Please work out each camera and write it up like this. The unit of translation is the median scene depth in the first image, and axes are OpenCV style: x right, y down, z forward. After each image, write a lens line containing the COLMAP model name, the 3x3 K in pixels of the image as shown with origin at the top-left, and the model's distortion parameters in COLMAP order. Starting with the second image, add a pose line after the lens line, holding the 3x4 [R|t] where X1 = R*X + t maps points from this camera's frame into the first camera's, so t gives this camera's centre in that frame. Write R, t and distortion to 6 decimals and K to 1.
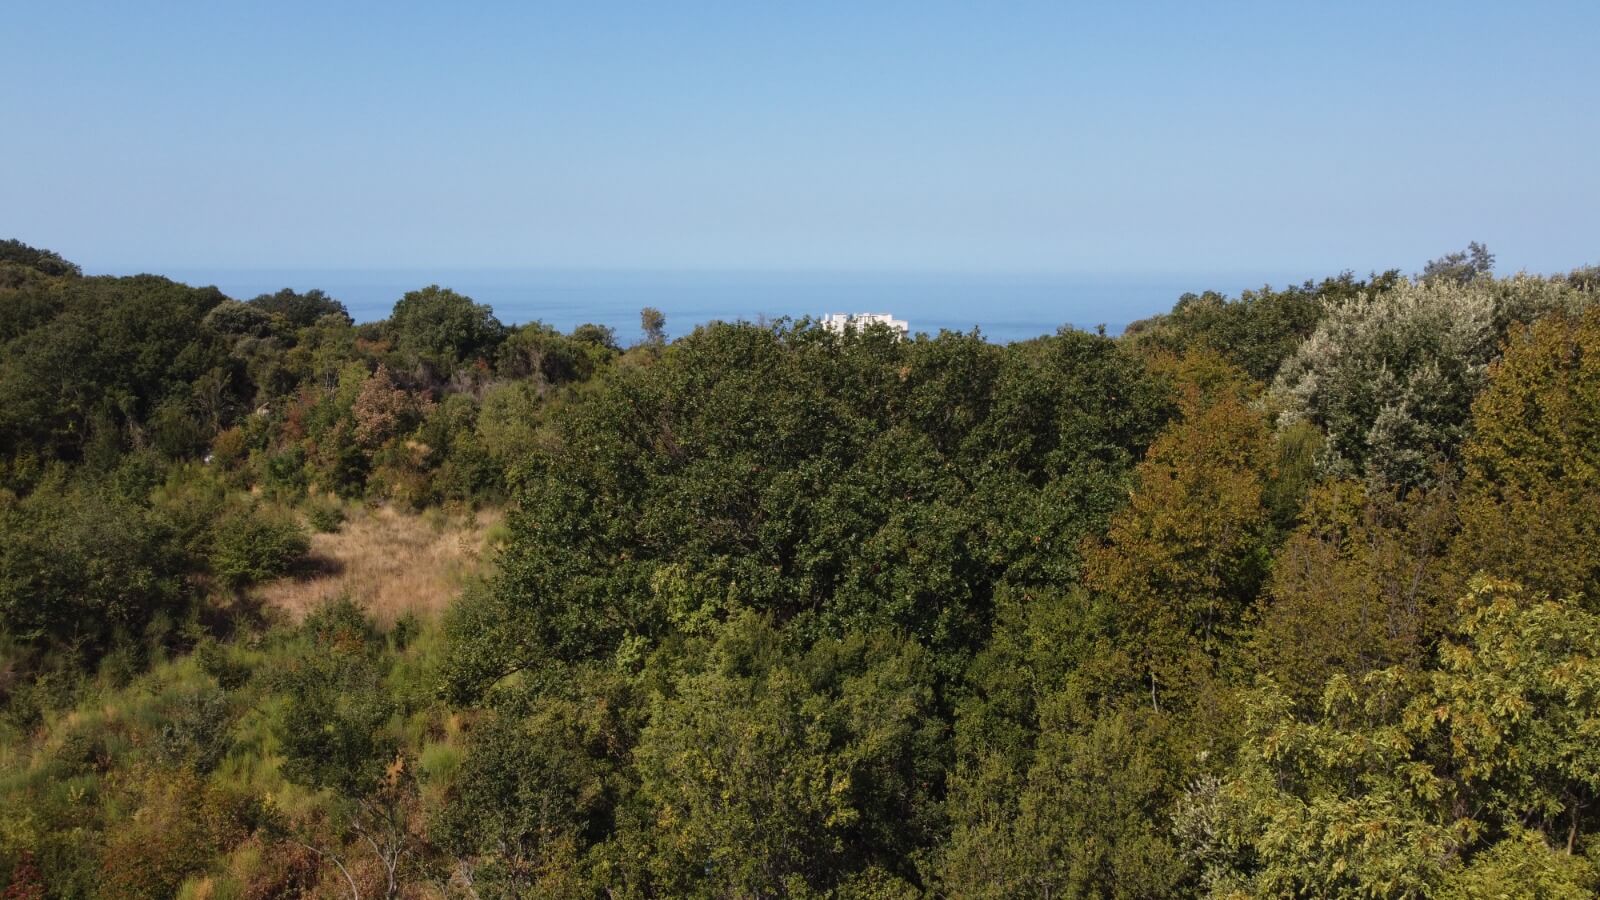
lens RADIAL K [[1217.7, 0, 797.2], [0, 1217.7, 445.1], [0, 0, 1]] dist [0.002117, -0.008467]
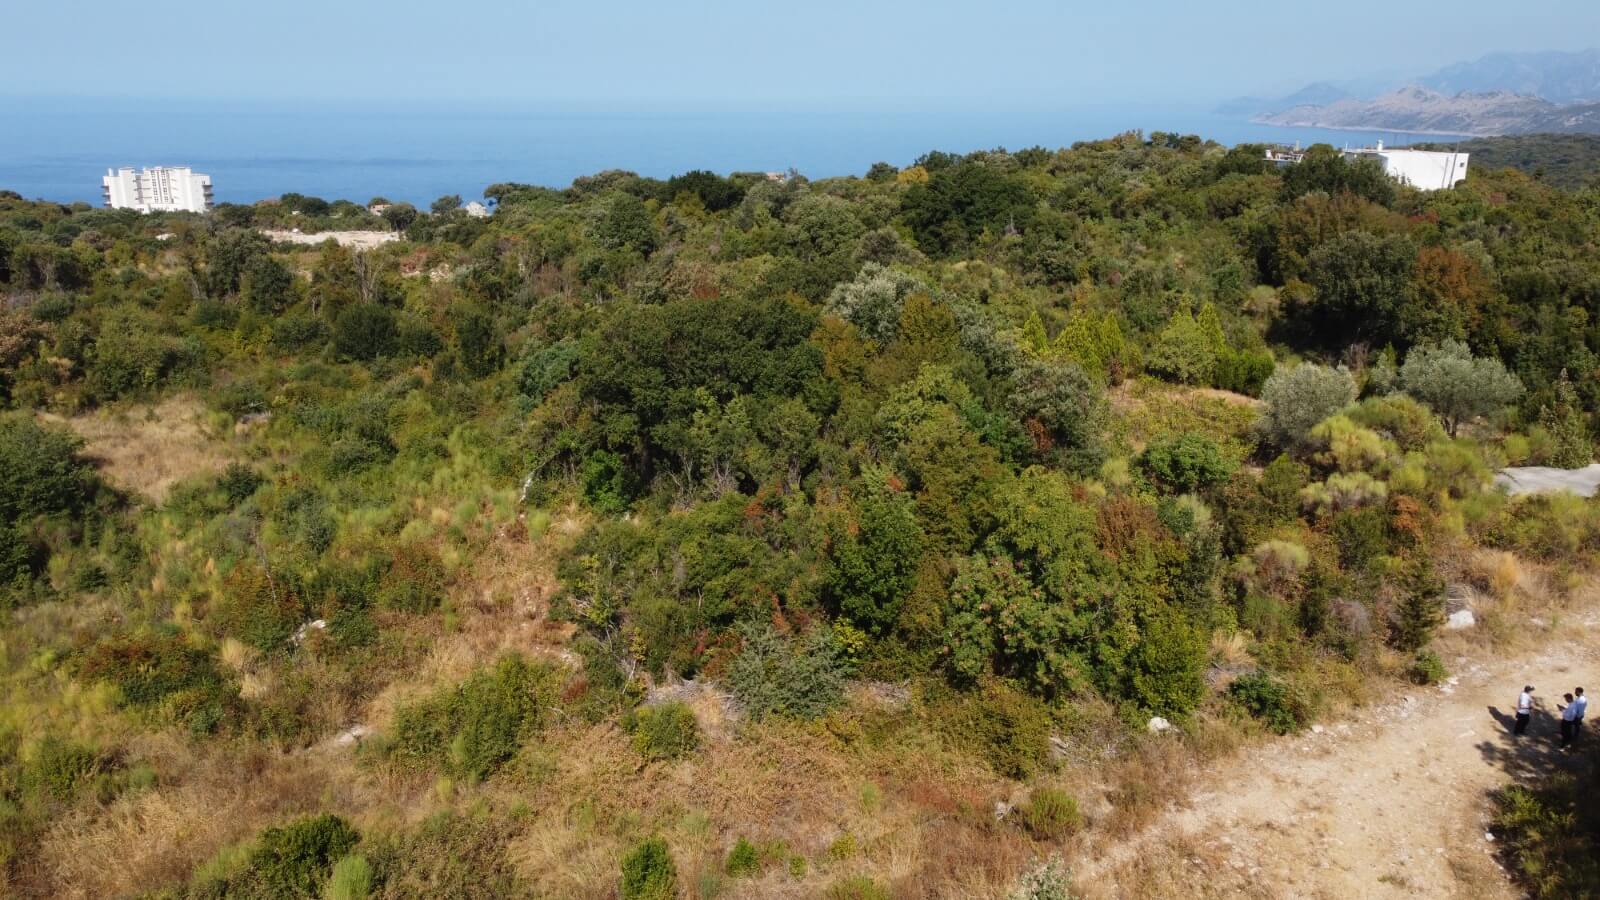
lens RADIAL K [[1217.7, 0, 797.7], [0, 1217.7, 444.2], [0, 0, 1]] dist [0.002117, -0.008467]
pose [[0.836455, -0.146297, 0.528148, -1.660274], [0.073790, 0.985000, 0.155979, -0.244662], [-0.543045, -0.091498, 0.834703, -1.905779]]
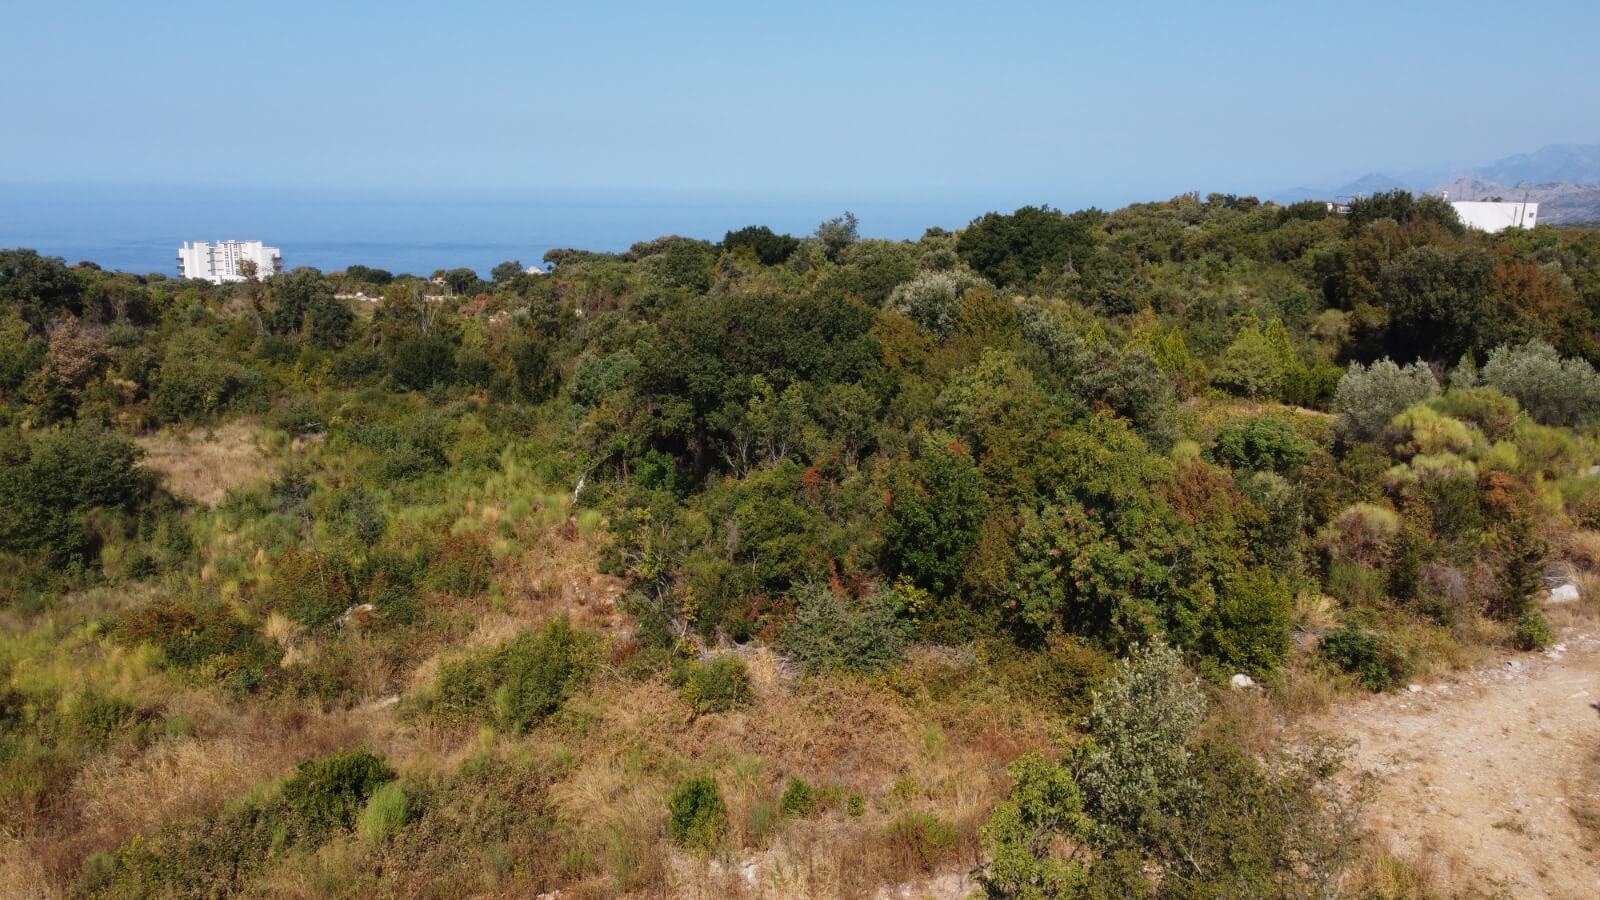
lens RADIAL K [[1217.7, 0, 797.8], [0, 1217.7, 444.3], [0, 0, 1]] dist [0.002117, -0.008467]
pose [[0.859288, -0.099943, 0.501632, -1.667053], [0.066334, 0.994217, 0.084456, 0.019121], [-0.507172, -0.039297, 0.860949, -1.848491]]
